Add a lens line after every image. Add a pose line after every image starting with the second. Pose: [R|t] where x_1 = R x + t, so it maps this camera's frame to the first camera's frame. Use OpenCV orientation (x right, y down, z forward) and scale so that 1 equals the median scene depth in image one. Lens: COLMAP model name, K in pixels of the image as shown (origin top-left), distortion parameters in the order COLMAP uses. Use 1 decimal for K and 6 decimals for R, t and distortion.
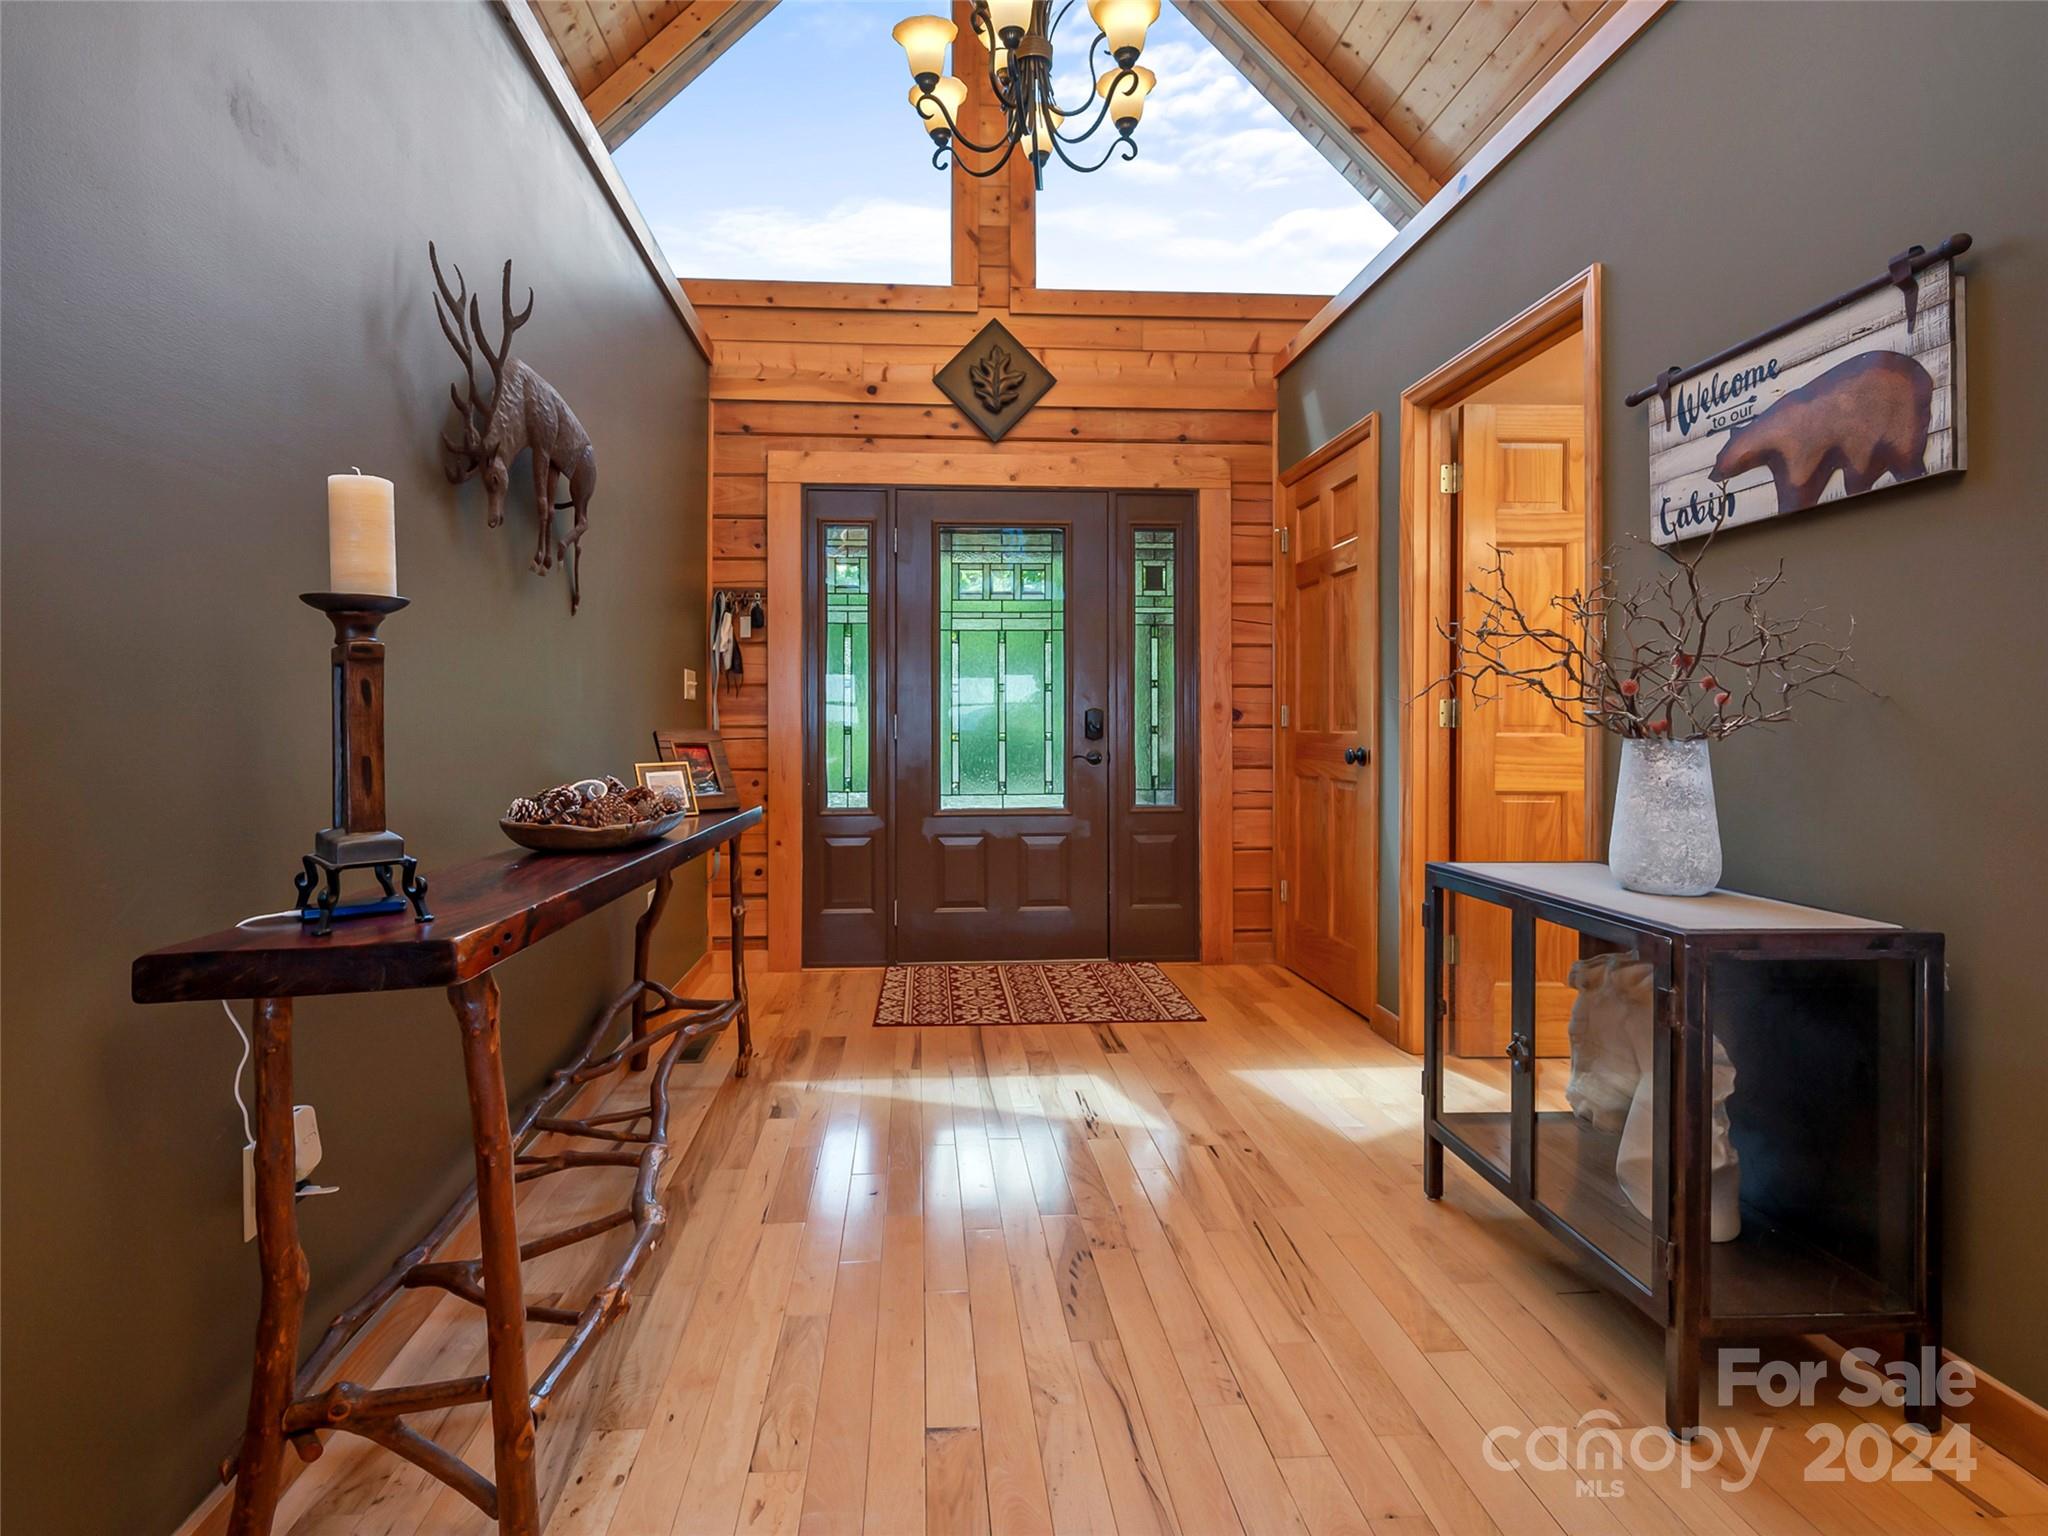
lens RADIAL K [[958.6, 0, 989.7], [0, 958.6, 725.2], [0, 0, 1]] dist [-0.001347, 0.000106]
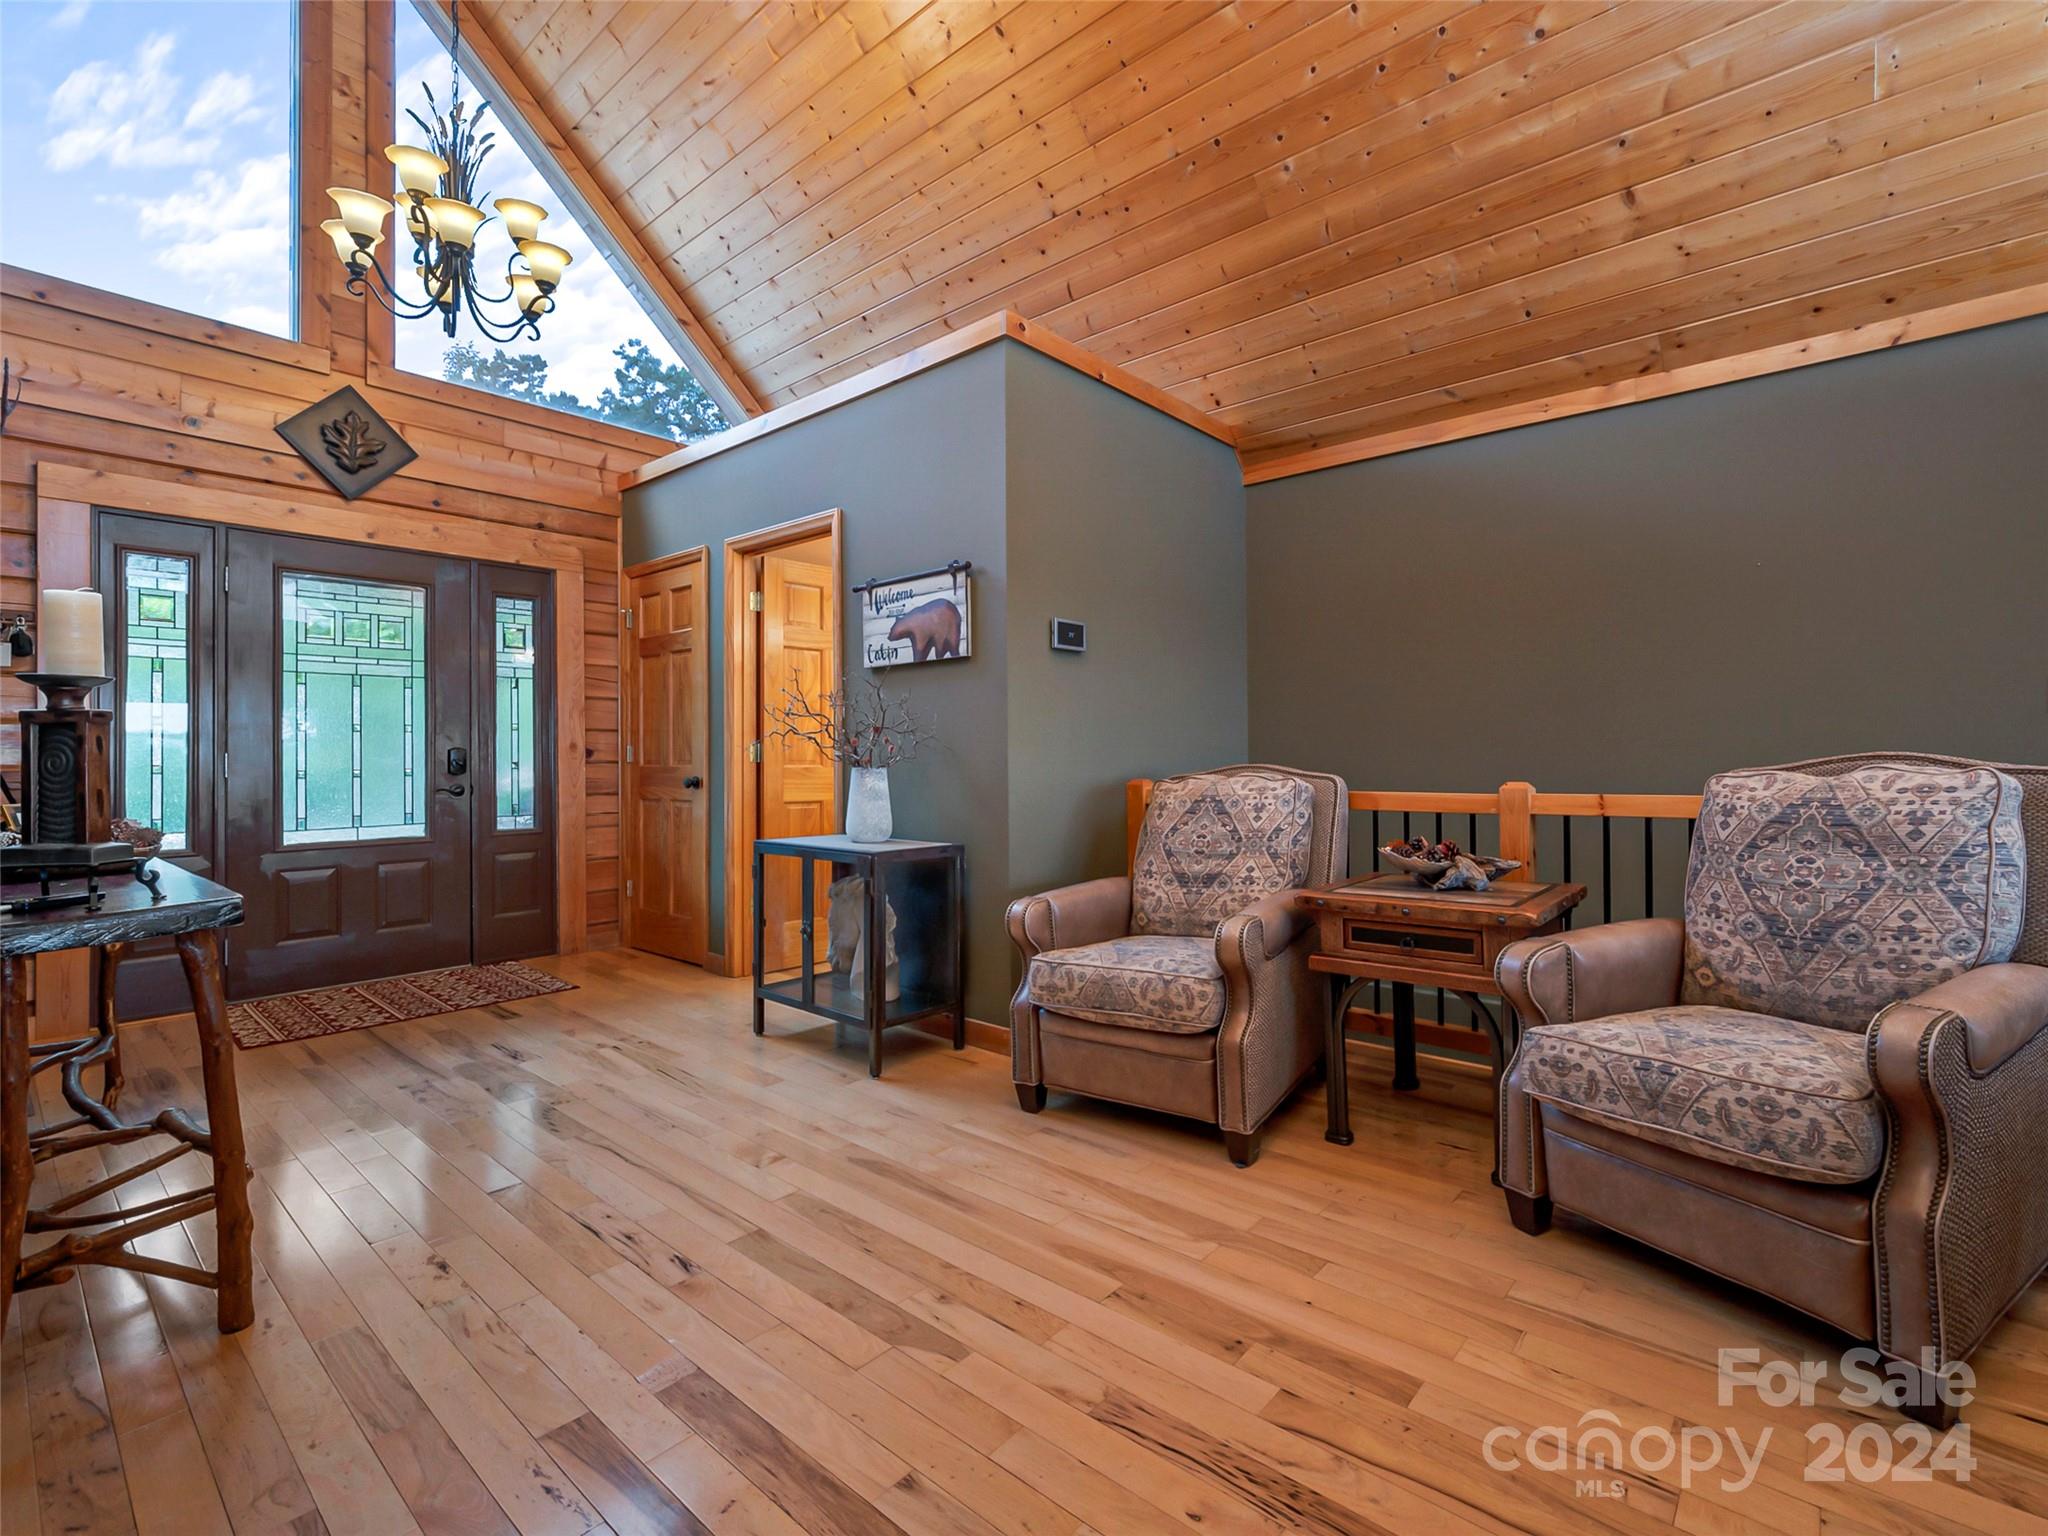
lens RADIAL K [[921.2, 0, 1080.3], [0, 921.2, 757.5], [0, 0, 1]] dist [-0.000631, -0.001468]
pose [[0.680182, -0.003314, 0.733036, -0.198749], [0.005180, 0.999987, -0.000286, -0.001511], [-0.733025, 0.003992, 0.680190, -0.308615]]
